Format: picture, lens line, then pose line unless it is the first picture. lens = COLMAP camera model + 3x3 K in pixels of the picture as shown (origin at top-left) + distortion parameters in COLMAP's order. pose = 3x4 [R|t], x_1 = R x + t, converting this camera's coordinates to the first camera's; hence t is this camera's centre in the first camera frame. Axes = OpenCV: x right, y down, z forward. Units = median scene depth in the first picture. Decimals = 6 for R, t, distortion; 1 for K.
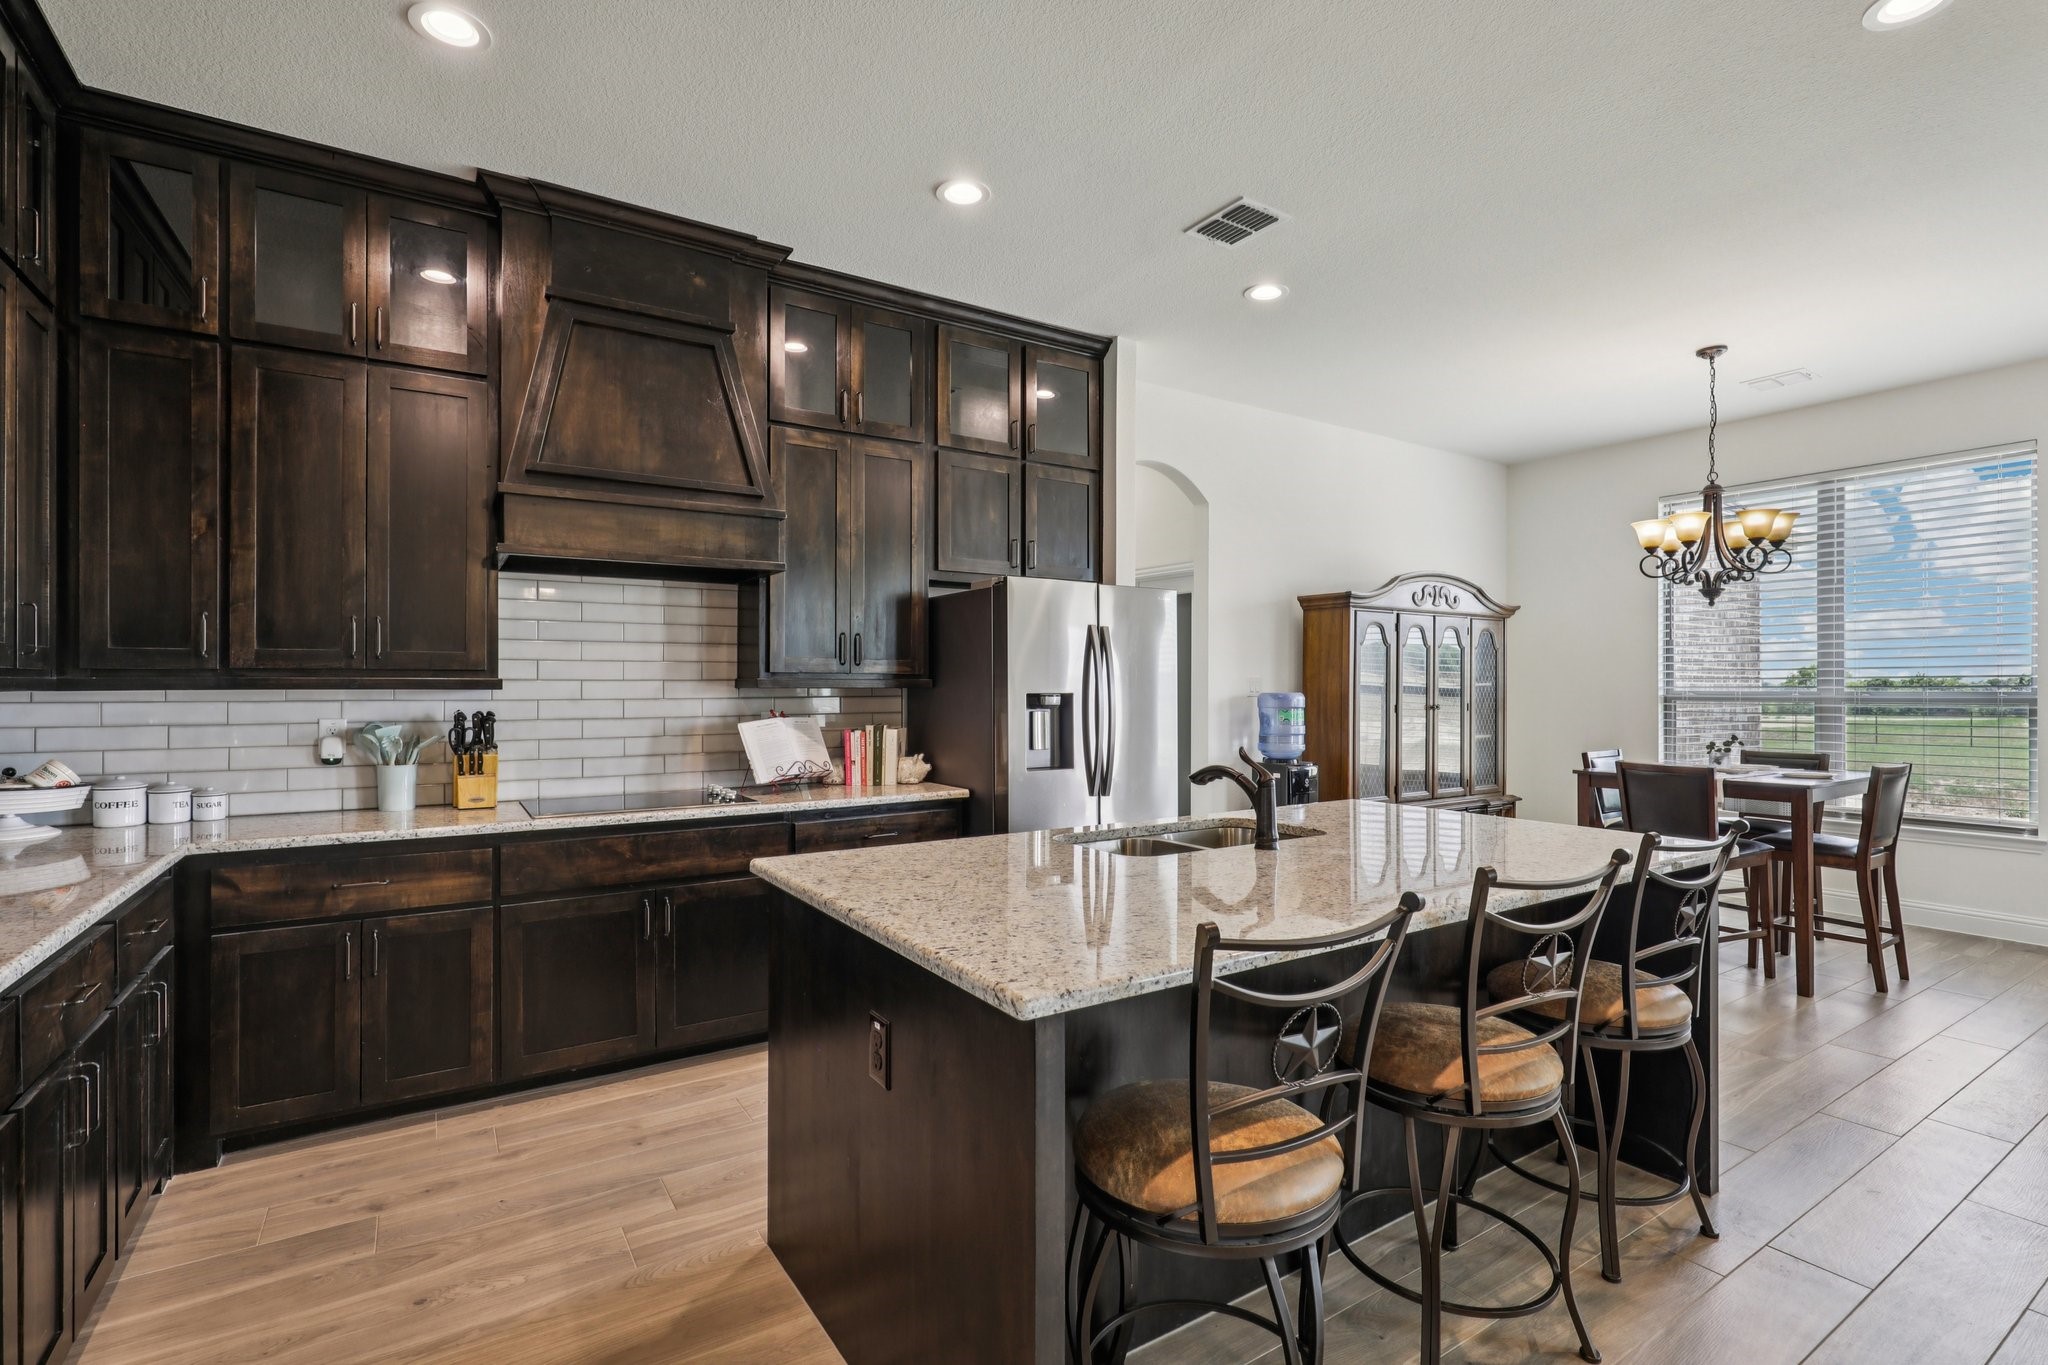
lens RADIAL K [[948.5, 0, 1024.0], [0, 948.5, 682.5], [0, 0, 1]] dist [-0.005564, 0.001373]
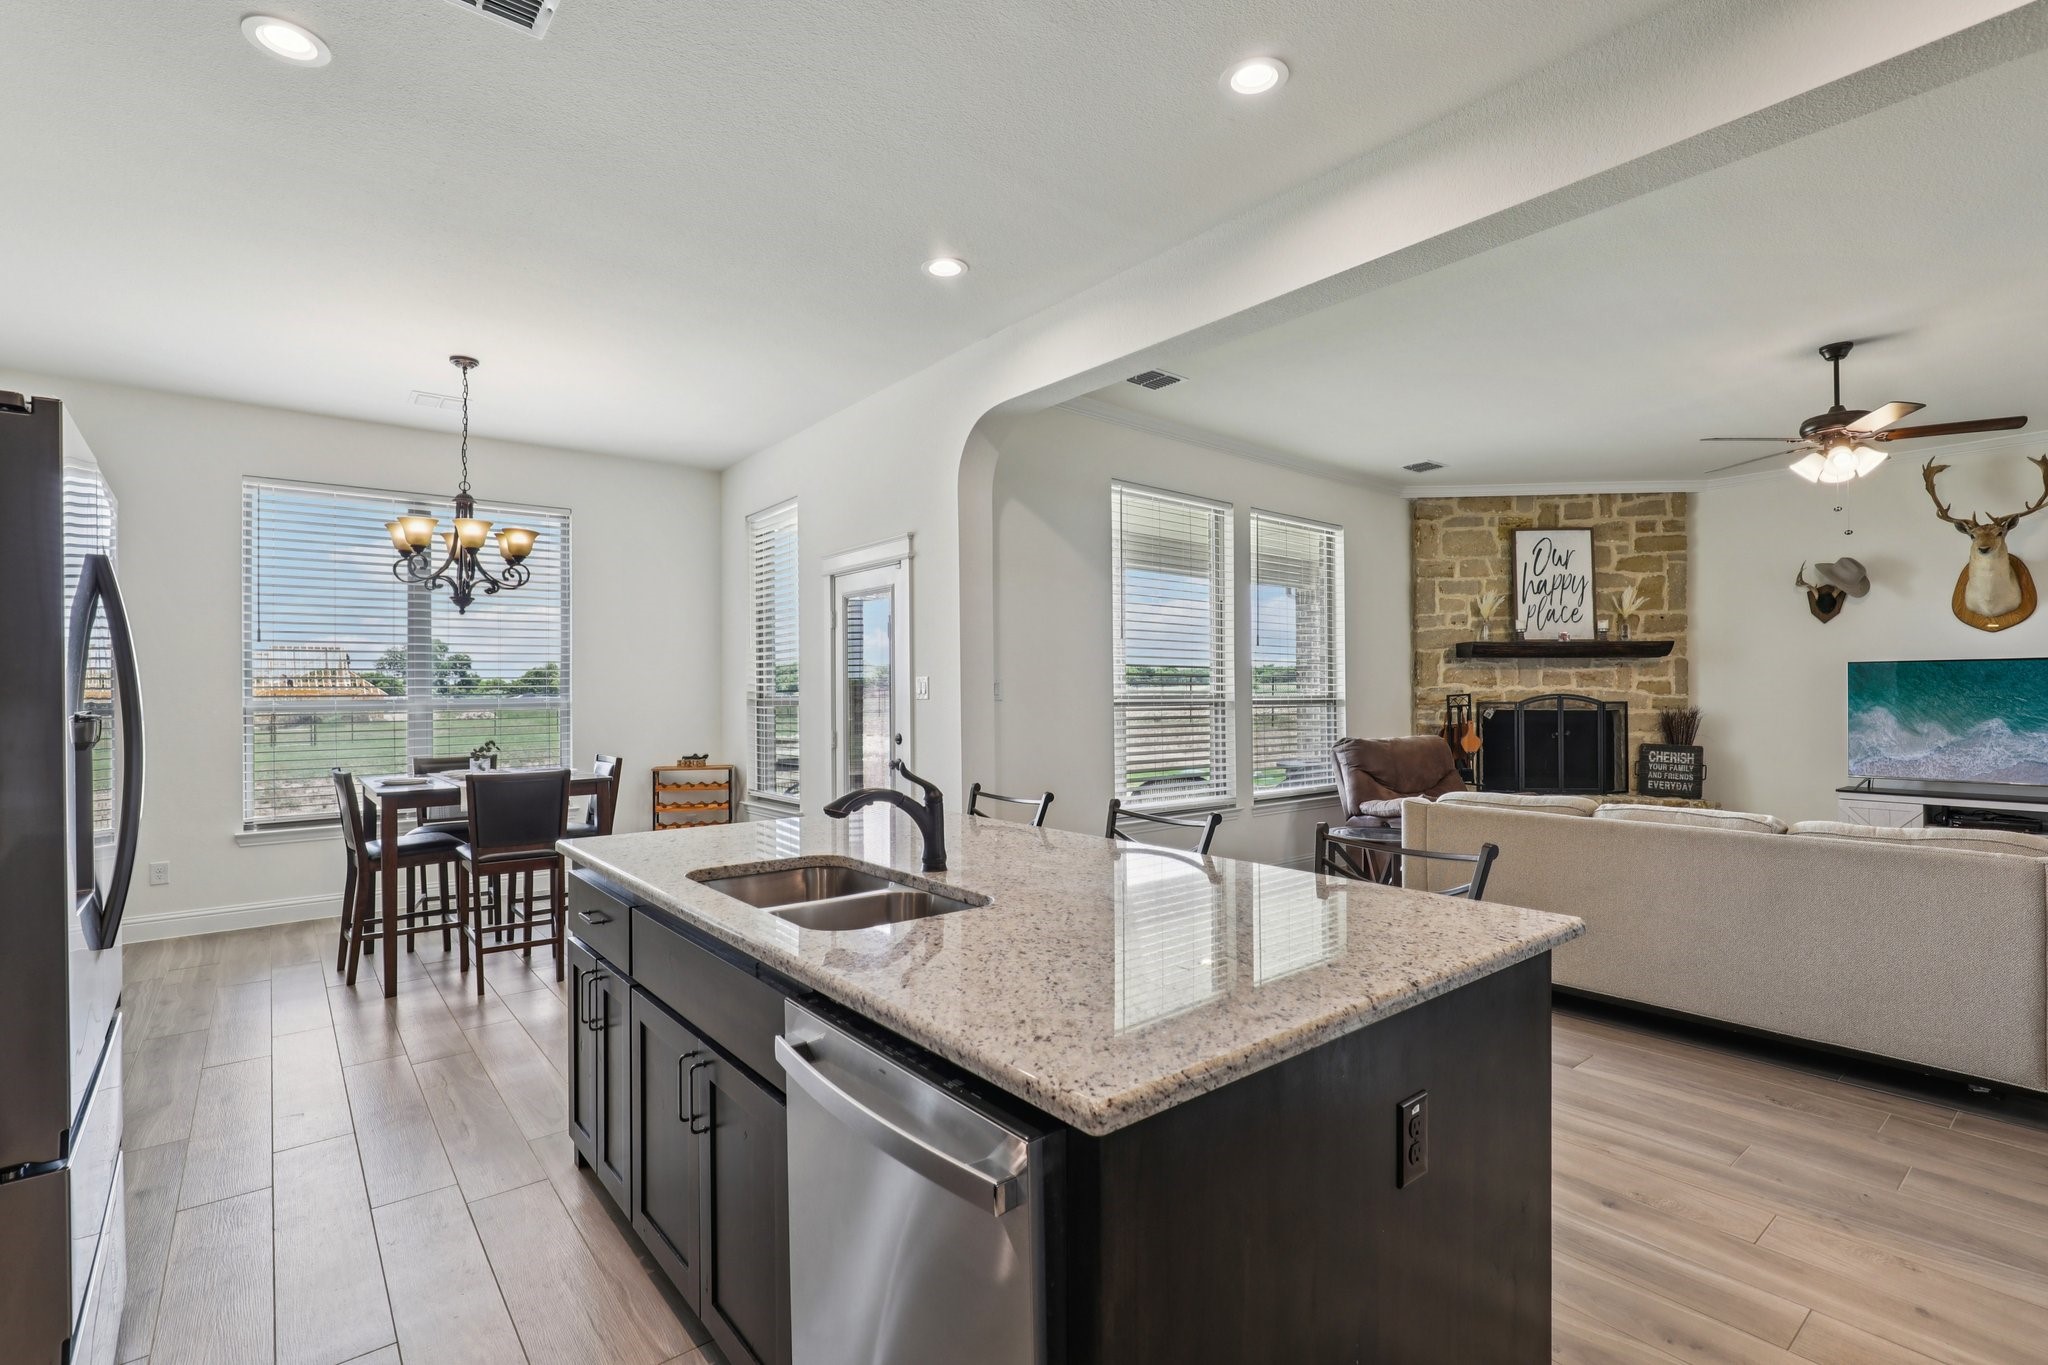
lens RADIAL K [[947.8, 0, 1026.2], [0, 947.8, 689.0], [0, 0, 1]] dist [-0.001832, 0.001327]
pose [[-0.100044, 0.003408, 0.994977, -0.333047], [0.003102, 0.999990, -0.003113, 0.002614], [-0.994978, 0.002775, -0.100053, 0.509268]]
